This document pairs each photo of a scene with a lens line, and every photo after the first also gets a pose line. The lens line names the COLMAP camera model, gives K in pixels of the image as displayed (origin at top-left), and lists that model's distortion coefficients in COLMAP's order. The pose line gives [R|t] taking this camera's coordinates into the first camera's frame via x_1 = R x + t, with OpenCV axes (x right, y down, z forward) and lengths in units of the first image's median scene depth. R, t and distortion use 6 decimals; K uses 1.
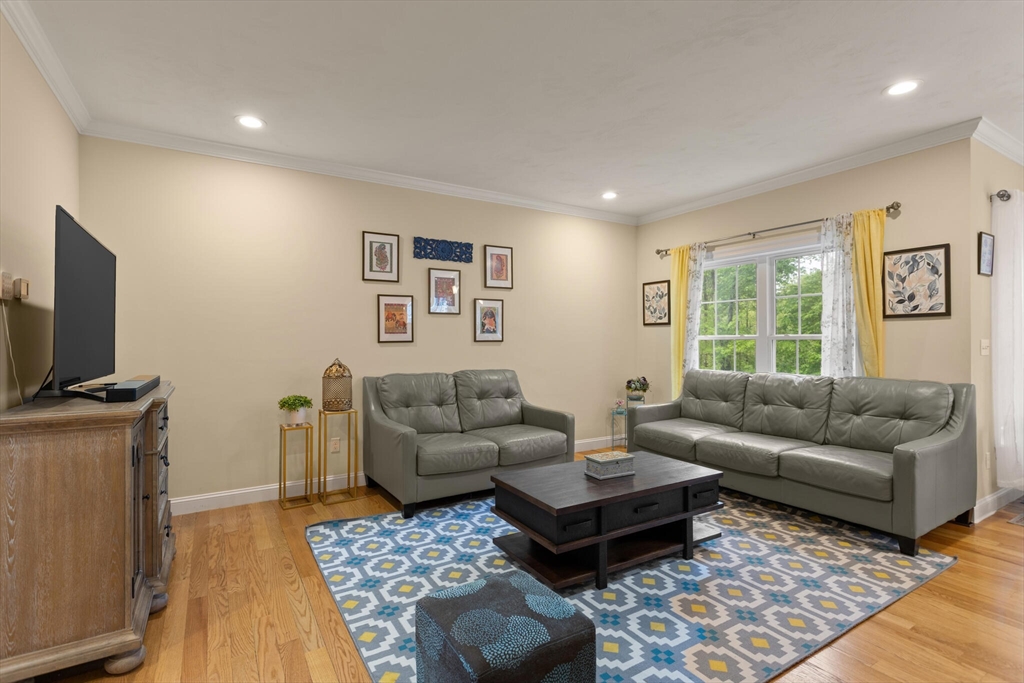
lens RADIAL K [[484.7, 0, 508.7], [0, 484.7, 341.5], [0, 0, 1]] dist [-0.002212, -0.000064]
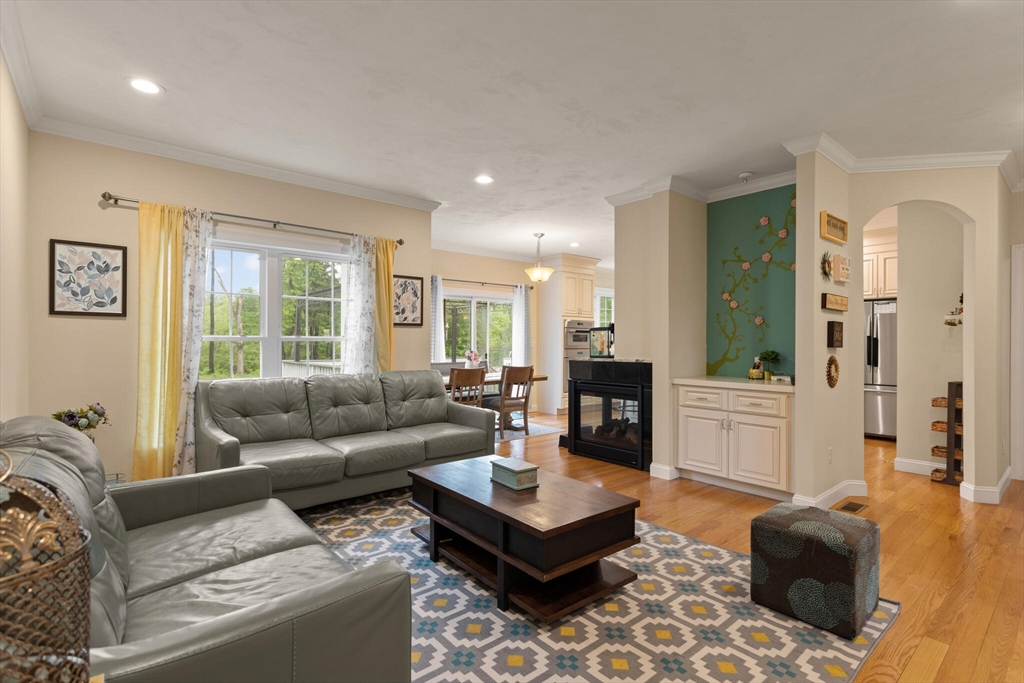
lens RADIAL K [[484.7, 0, 508.7], [0, 484.7, 341.5], [0, 0, 1]] dist [-0.002212, -0.000064]
pose [[-0.151165, 0.006200, 0.988489, -0.523021], [0.001613, 0.999981, -0.006025, 0.003699], [-0.988507, 0.000684, -0.151172, 0.829713]]
